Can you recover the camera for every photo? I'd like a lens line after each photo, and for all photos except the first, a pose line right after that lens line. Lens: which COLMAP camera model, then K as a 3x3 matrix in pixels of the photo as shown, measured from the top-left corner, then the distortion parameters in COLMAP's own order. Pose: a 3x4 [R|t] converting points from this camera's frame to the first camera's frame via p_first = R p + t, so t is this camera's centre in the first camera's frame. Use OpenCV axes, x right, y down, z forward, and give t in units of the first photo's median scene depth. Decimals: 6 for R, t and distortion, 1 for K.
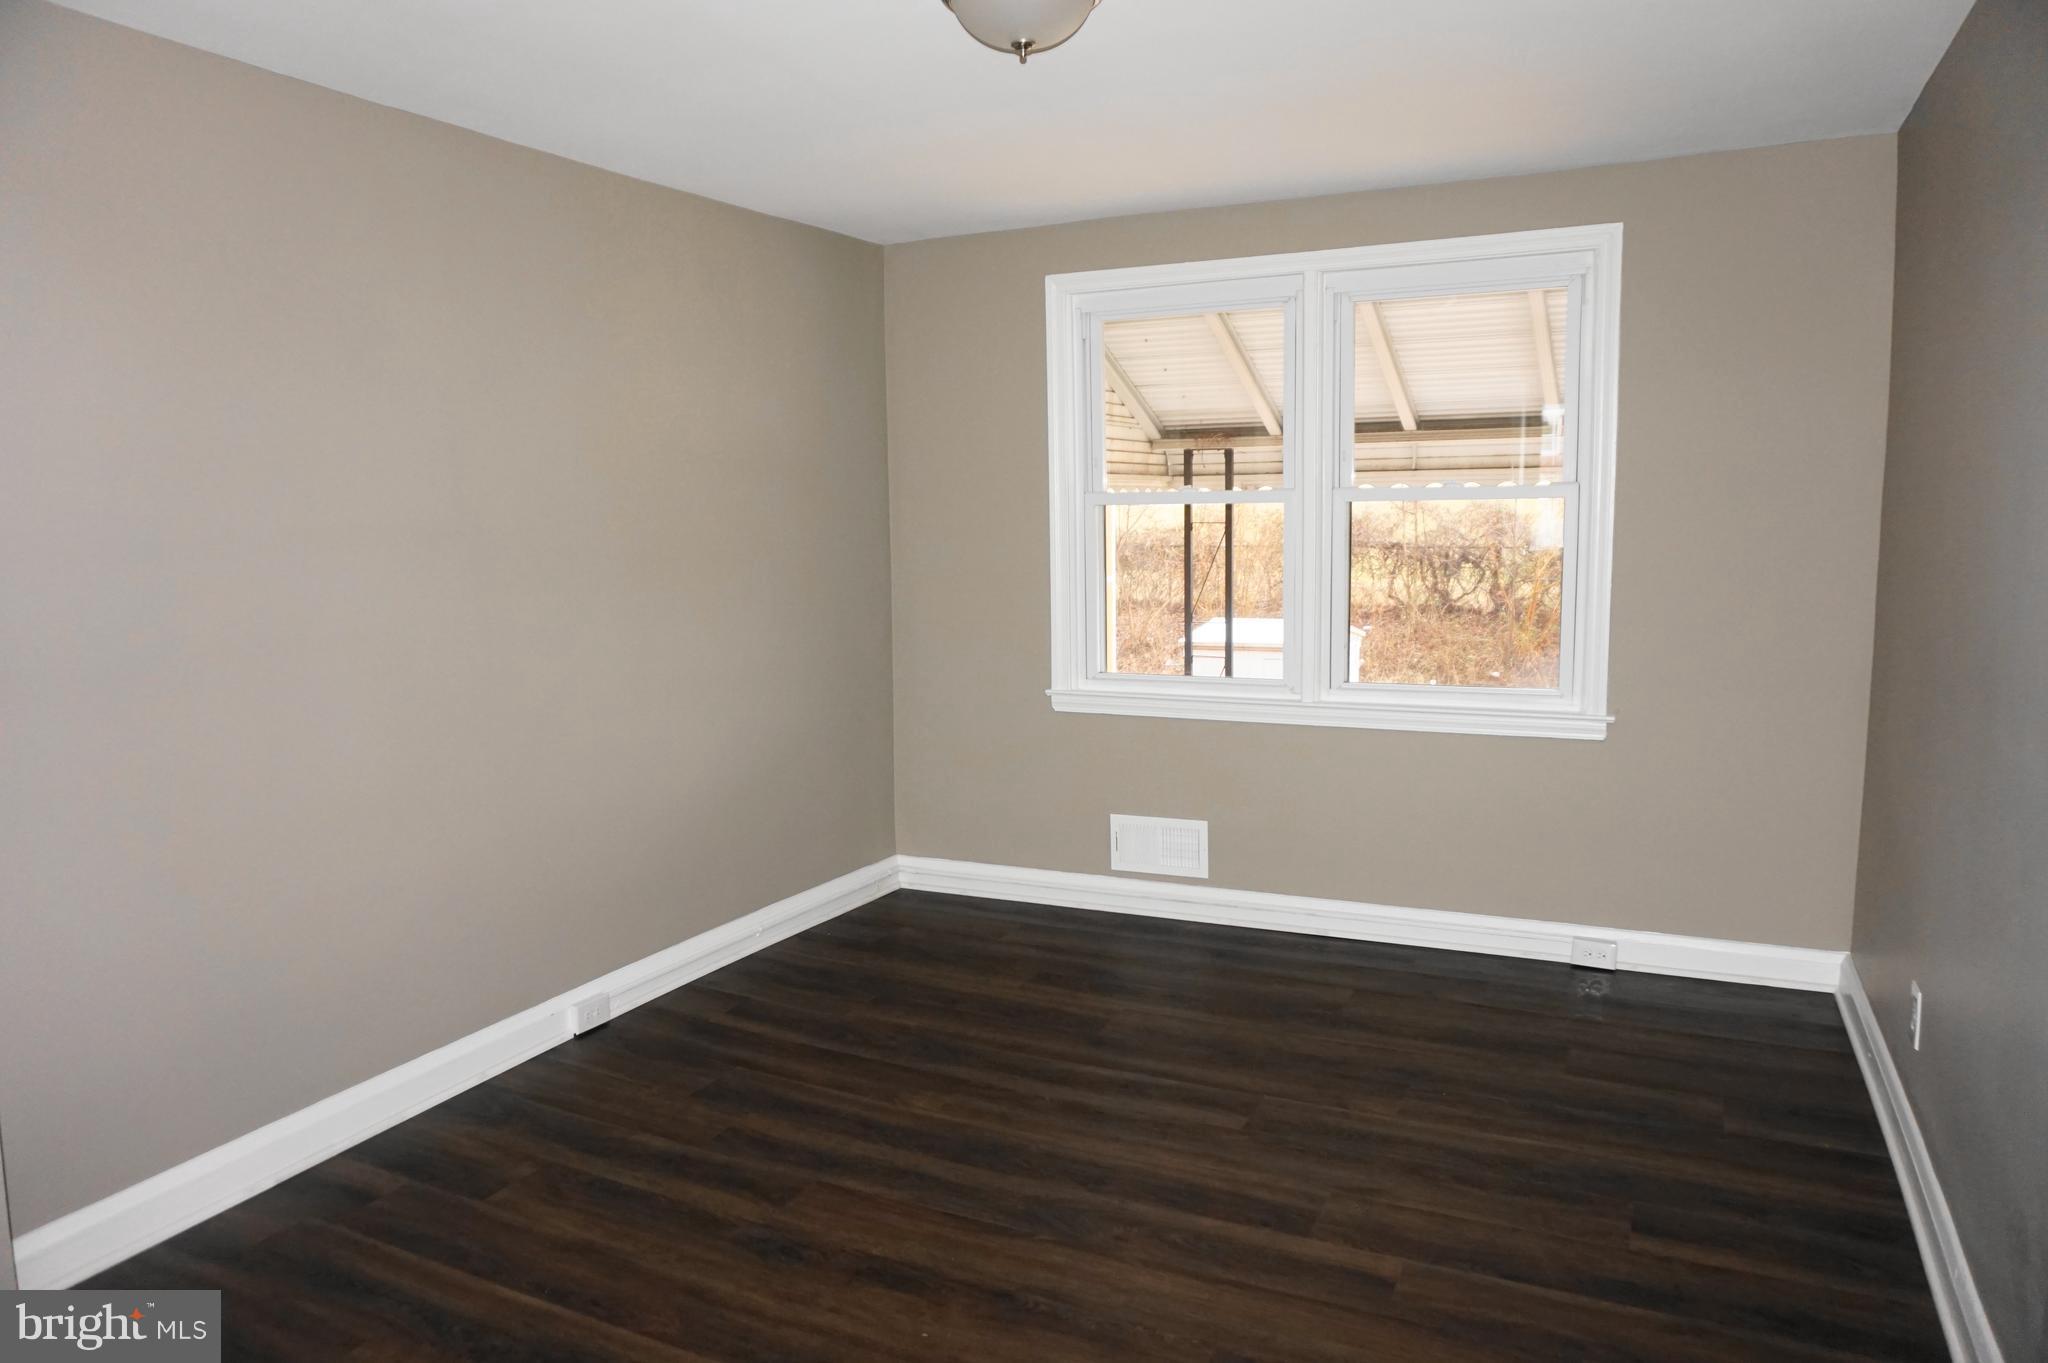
lens RADIAL K [[1371.4, 0, 1020.5], [0, 1371.4, 685.5], [0, 0, 1]] dist [-0.047187, 0.023978]
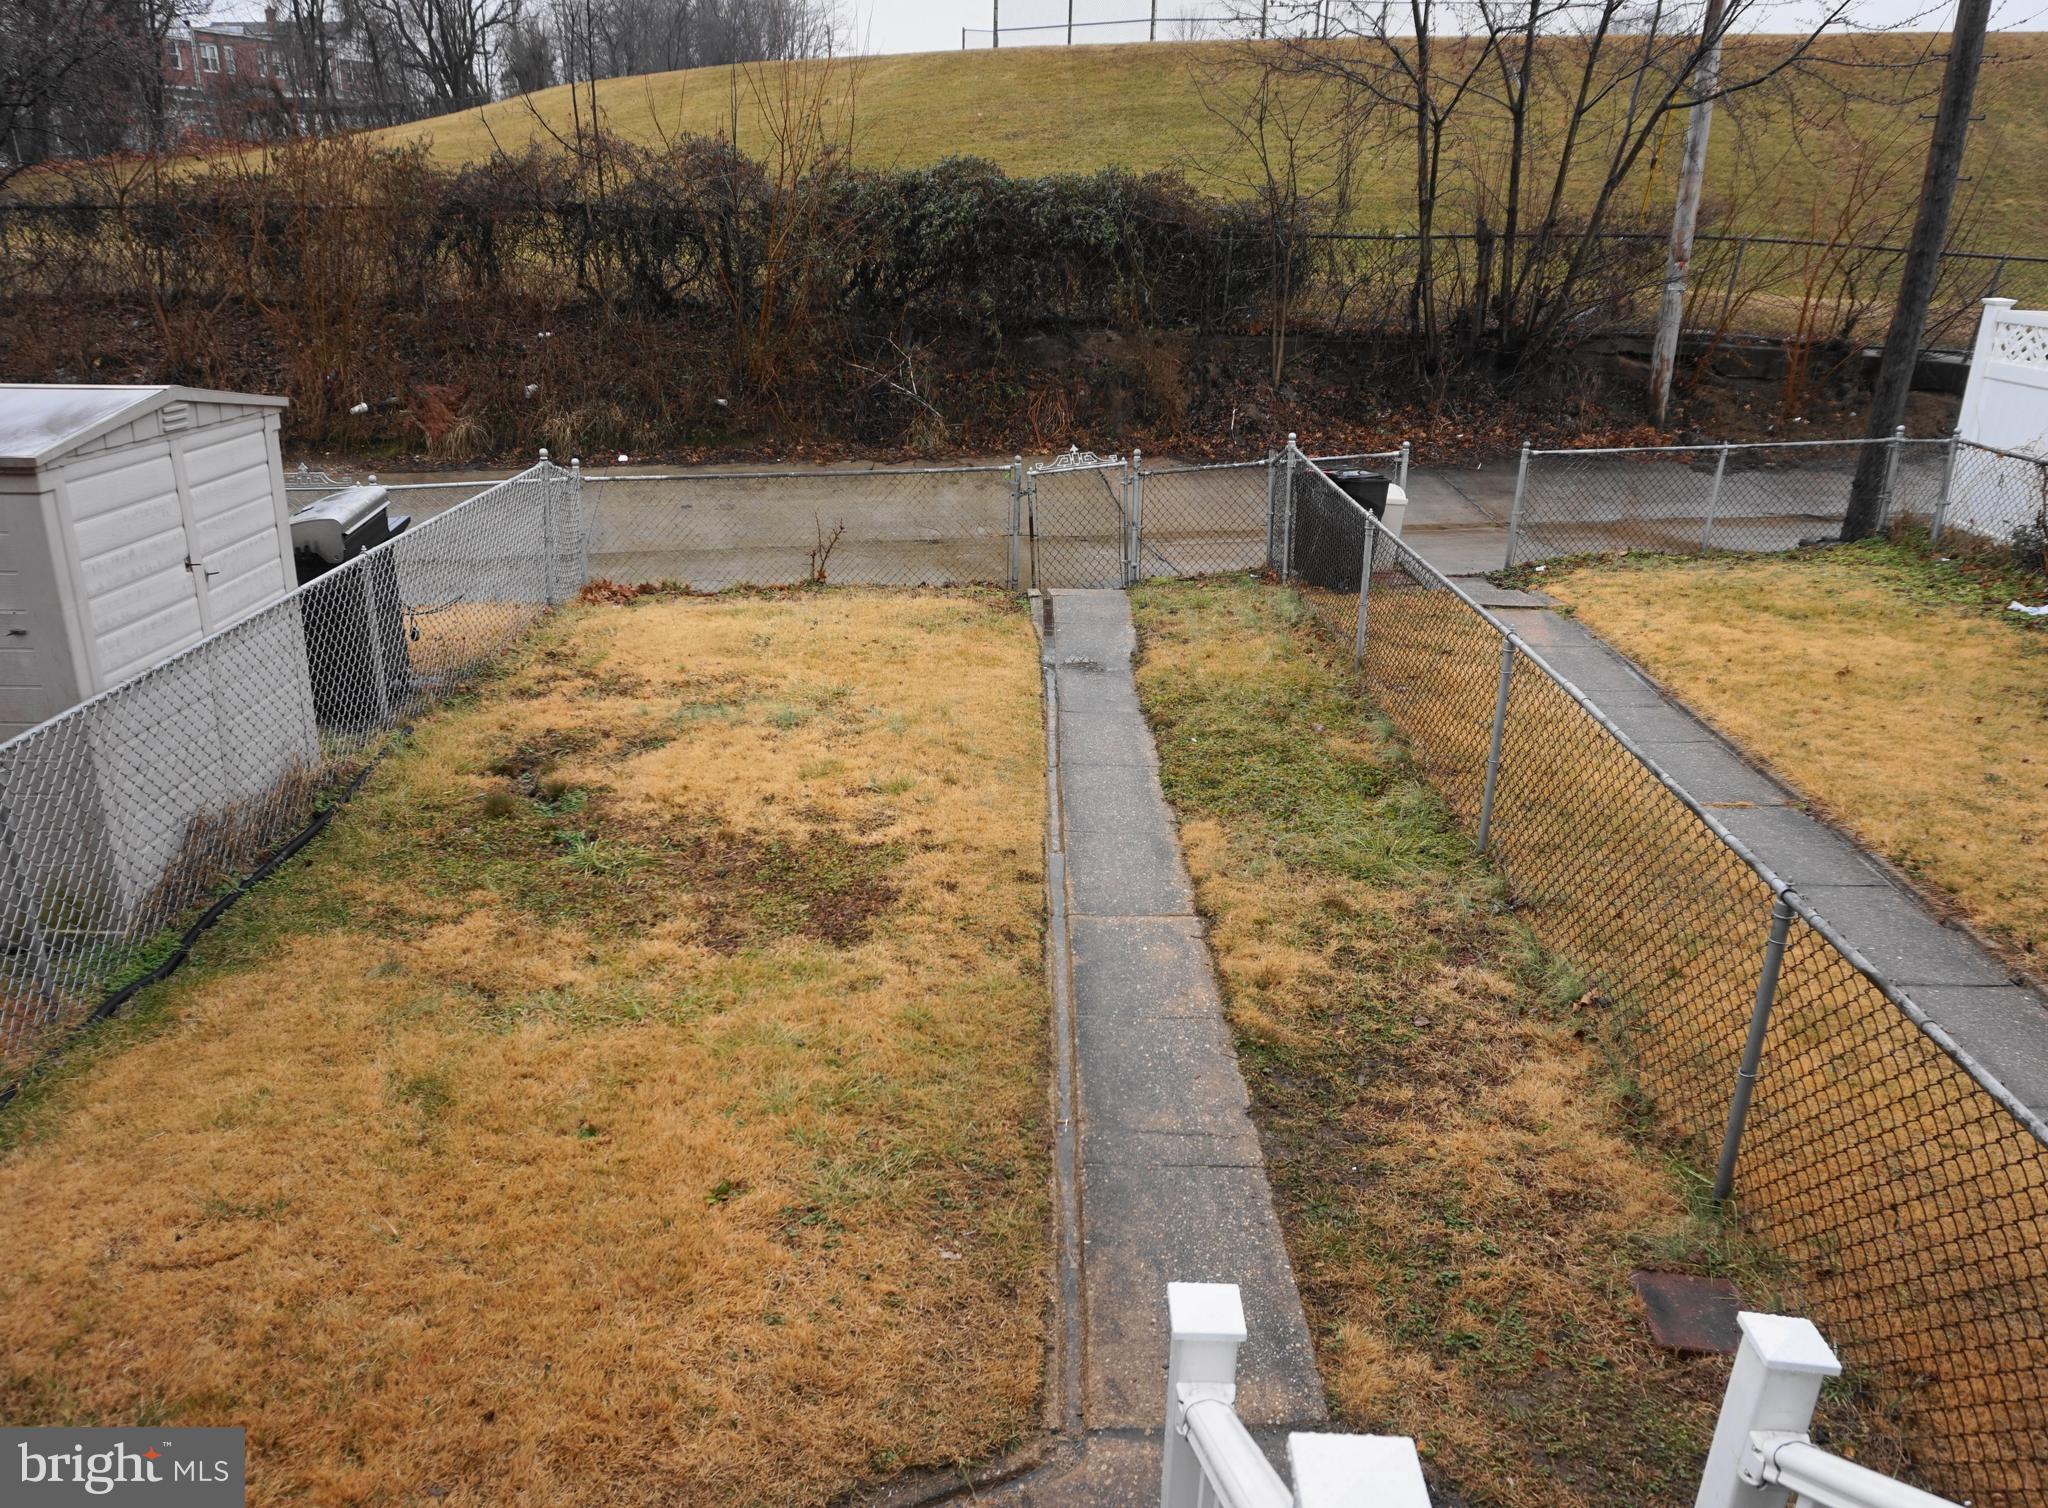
lens RADIAL K [[1527.1, 0, 977.9], [0, 1527.1, 754.4], [0, 0, 1]] dist [-0.044429, 0.023329]
pose [[0.911657, -0.124093, 0.391768, 0.719704], [0.024635, 0.968107, 0.249323, -0.127110], [-0.410212, -0.217646, 0.885639, 1.107359]]
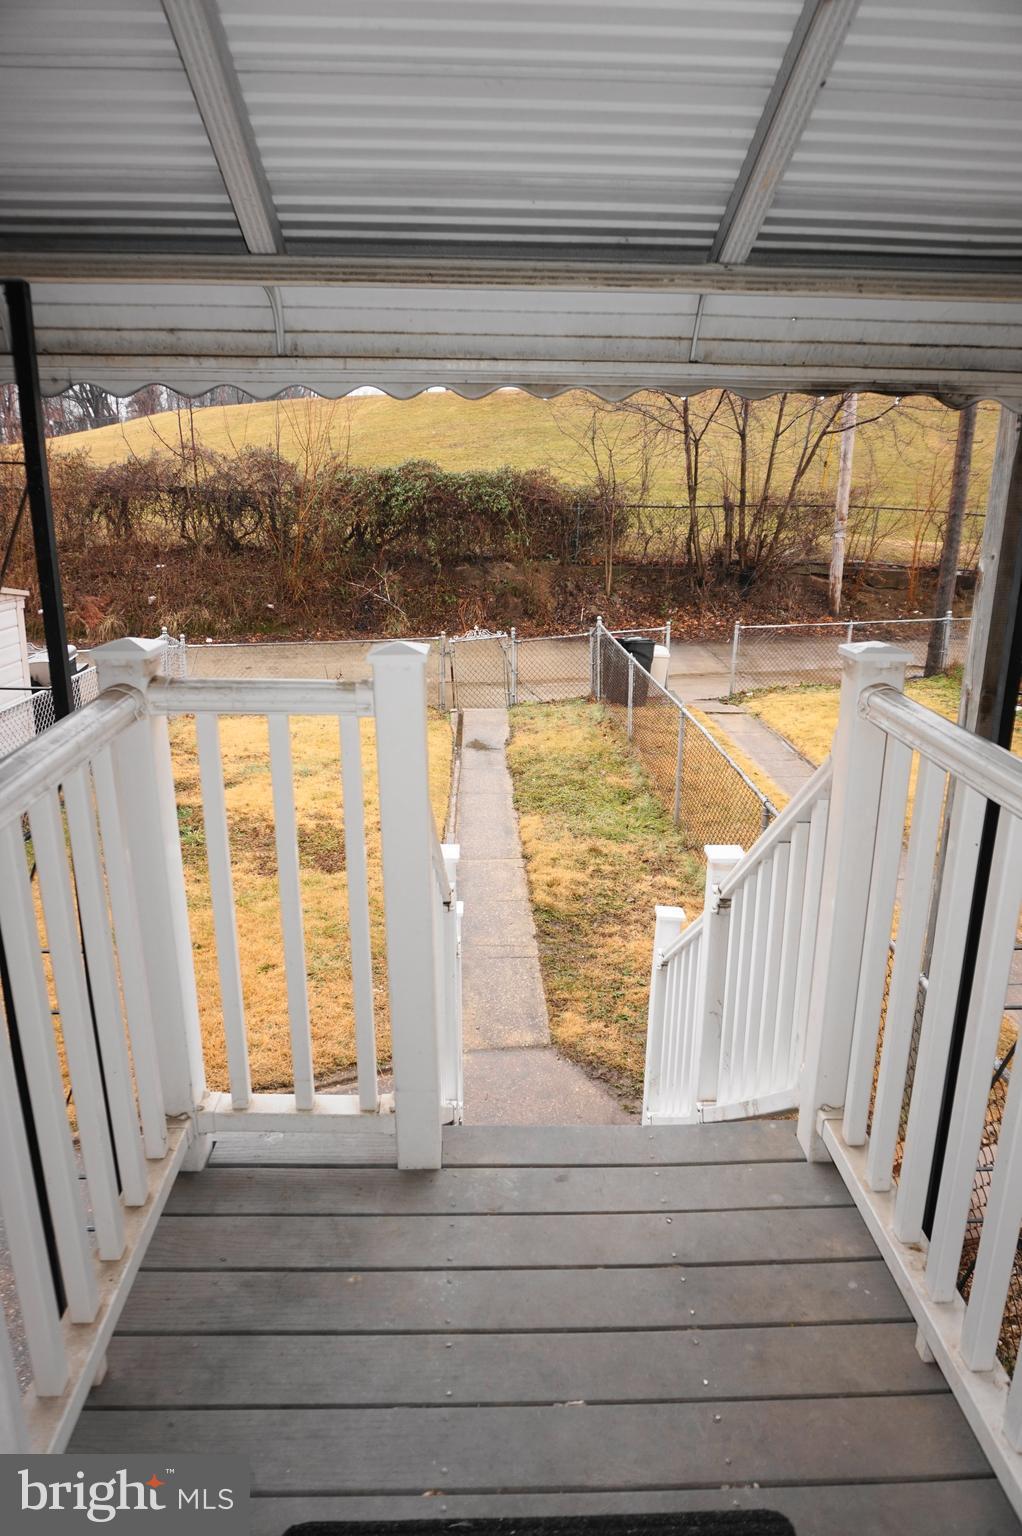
lens RADIAL K [[1028.5, 0, 512.5], [0, 1028.5, 770.8], [0, 0, 1]] dist [-0.047187, 0.023978]
pose [[0.883197, -0.107193, 0.456587, 0.618444], [0.028638, 0.984040, 0.175627, -0.089241], [-0.468126, -0.142038, 0.872171, 0.692923]]
